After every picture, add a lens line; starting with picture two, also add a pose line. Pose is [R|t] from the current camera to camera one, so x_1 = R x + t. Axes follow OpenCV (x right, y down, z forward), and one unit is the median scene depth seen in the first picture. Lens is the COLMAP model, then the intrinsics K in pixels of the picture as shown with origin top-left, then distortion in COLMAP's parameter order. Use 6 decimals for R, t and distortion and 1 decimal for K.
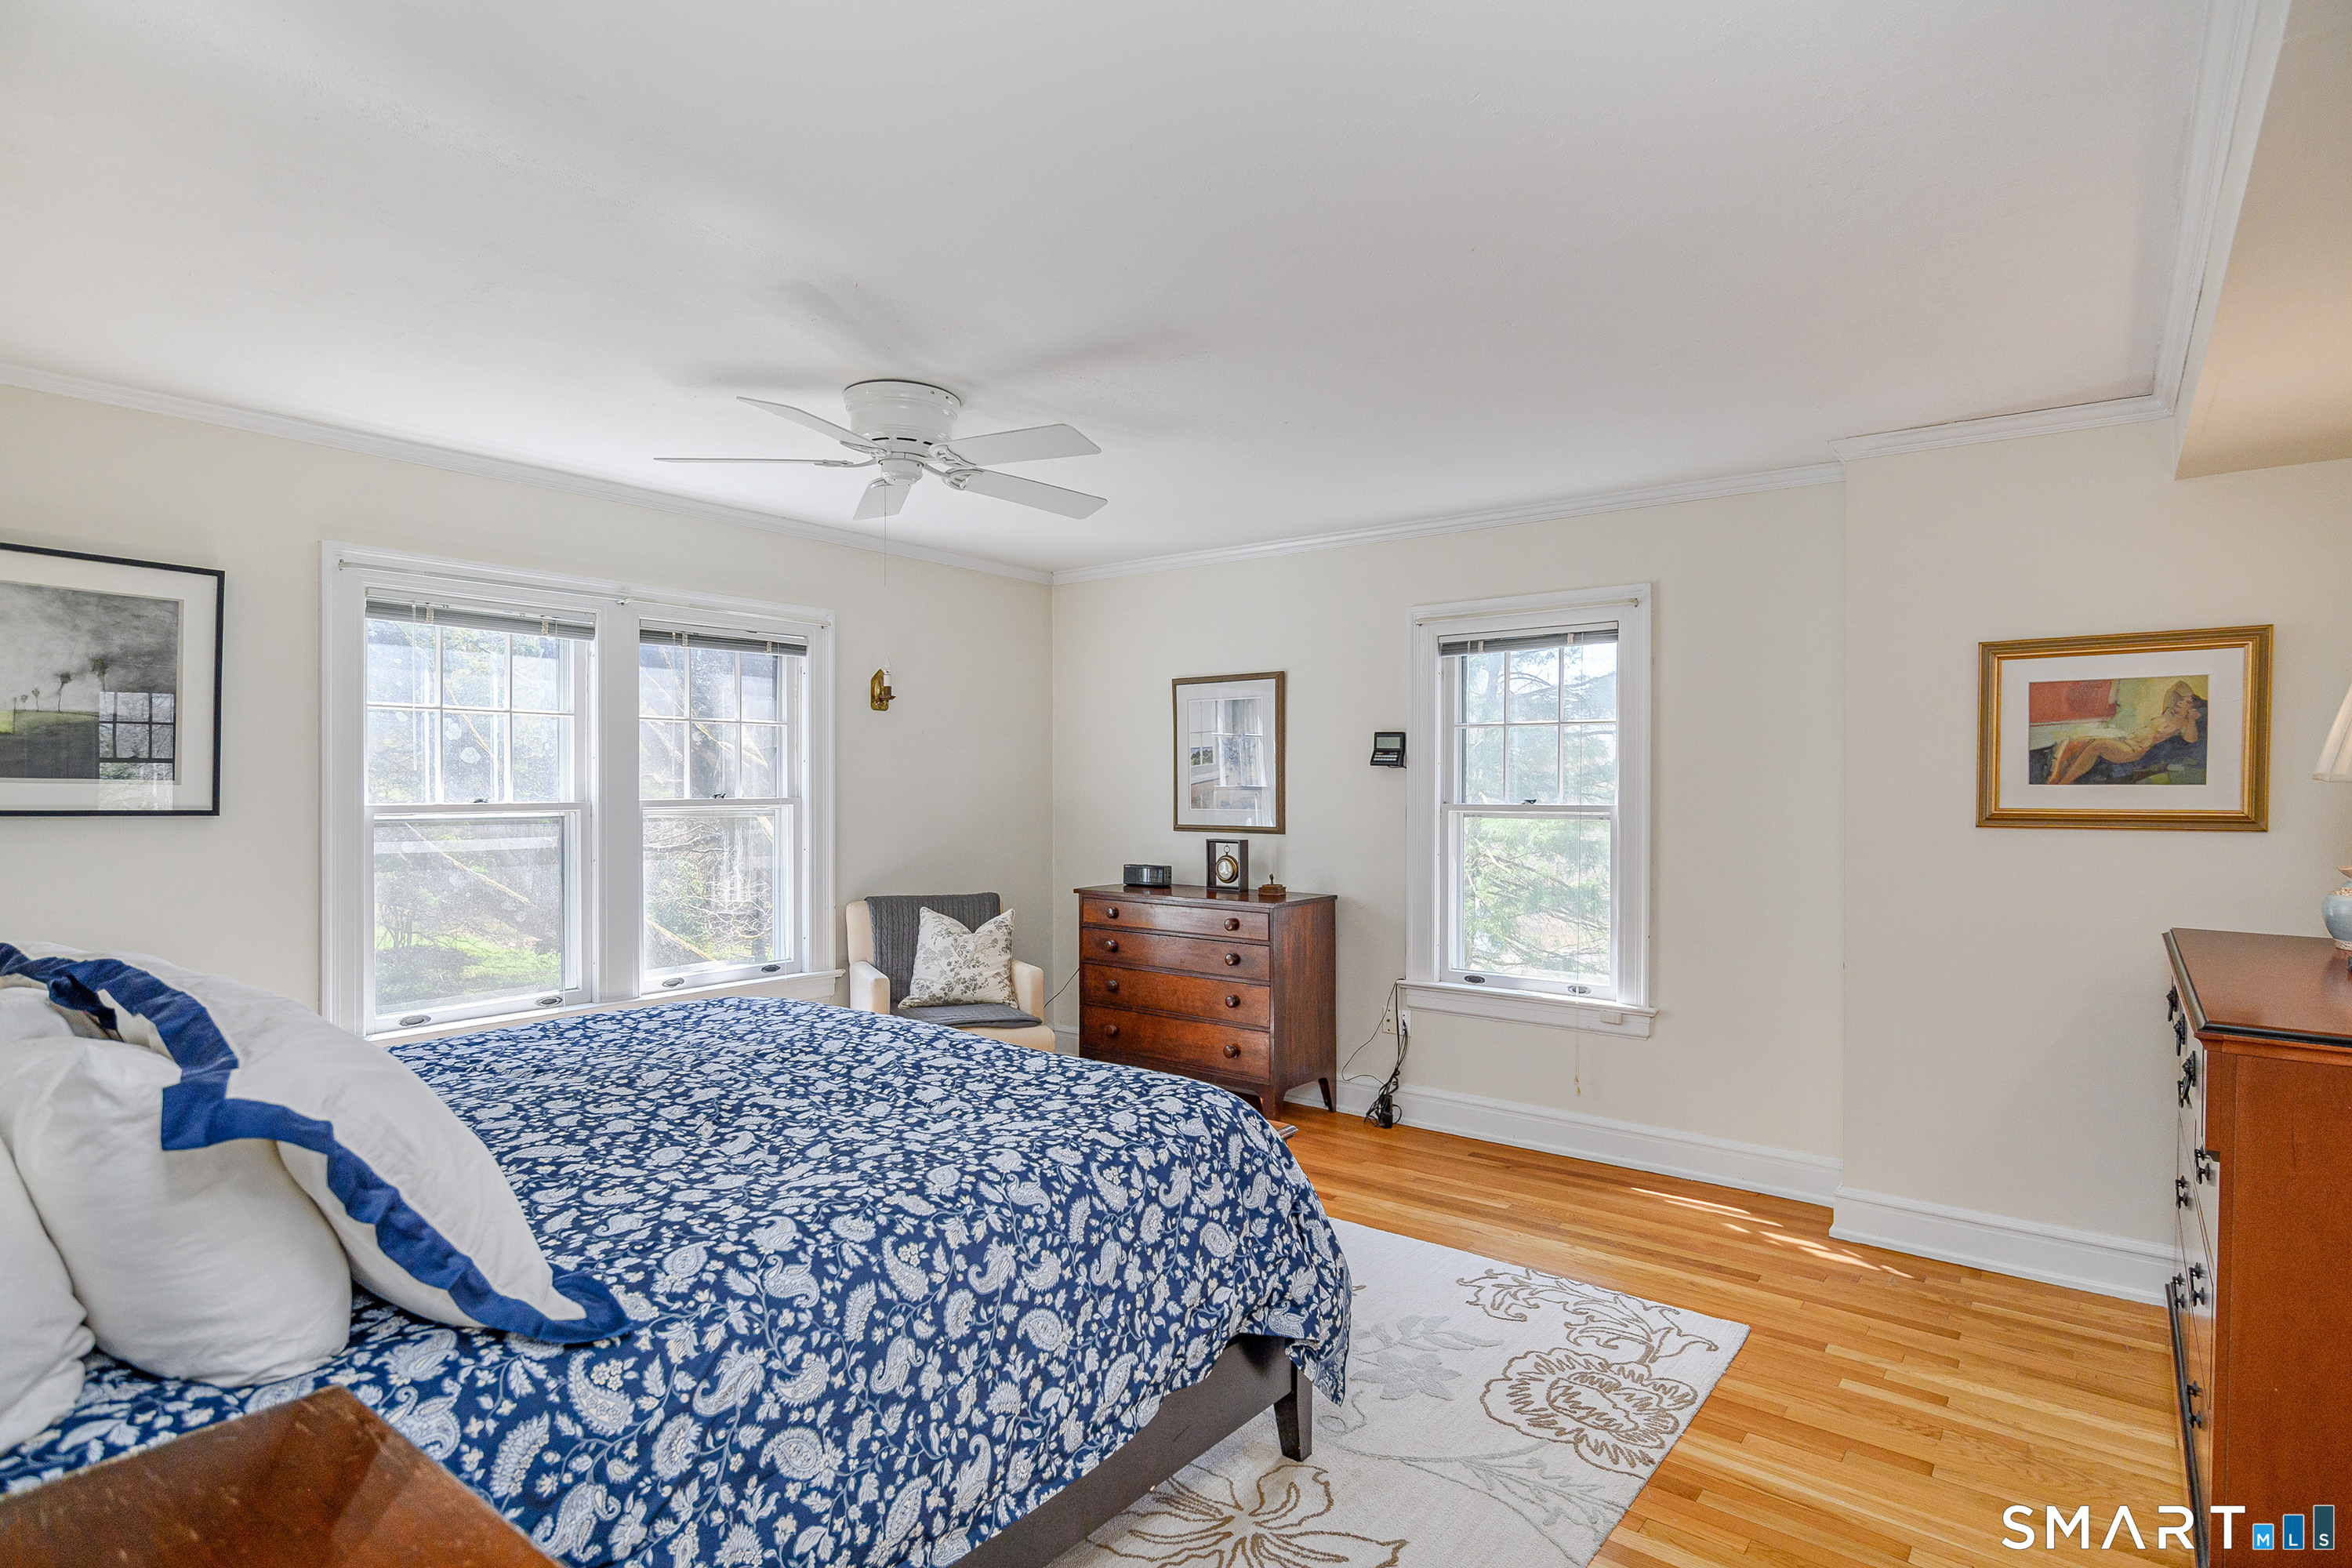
lens RADIAL K [[1194.9, 0, 1183.8], [0, 1194.9, 801.4], [0, 0, 1]] dist [-0.006130, 0.004821]
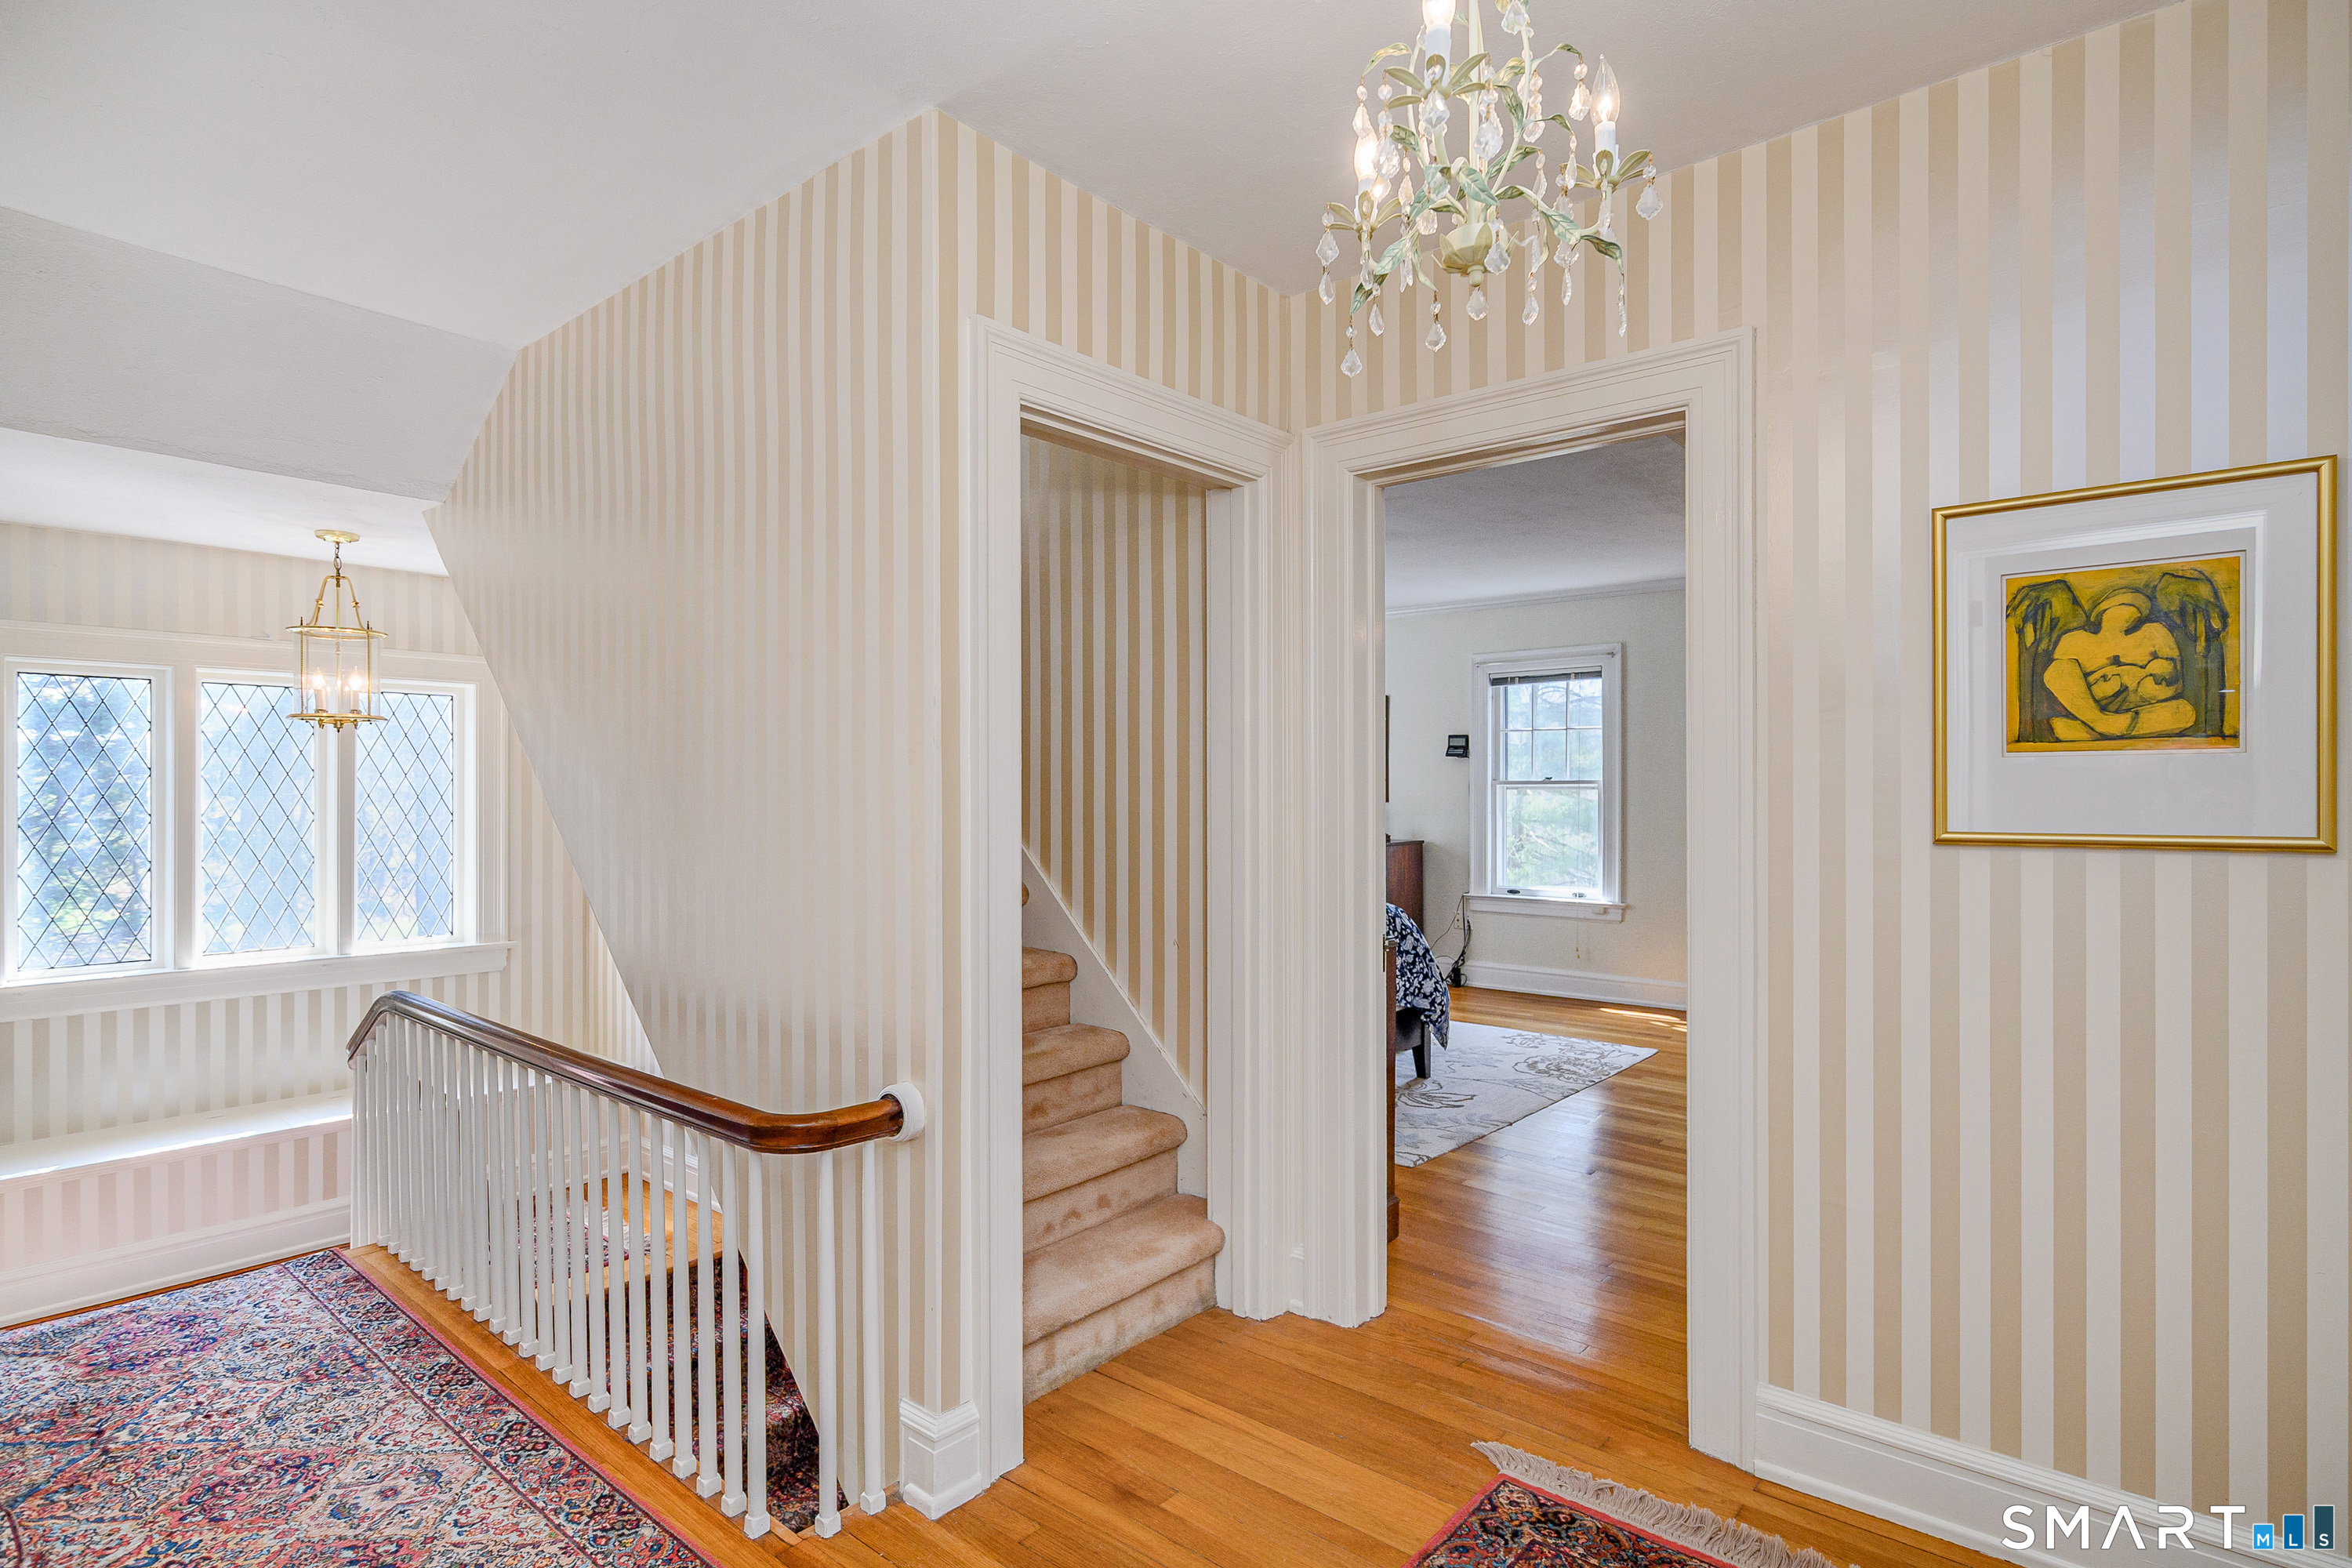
lens RADIAL K [[1194.9, 0, 1182.1], [0, 1194.9, 802.8], [0, 0, 1]] dist [-0.006130, 0.004821]
pose [[0.999110, -0.002575, -0.042111, -0.131317], [0.002490, 0.999995, -0.002061, 0.035048], [0.042116, 0.001954, 0.999111, -0.613878]]
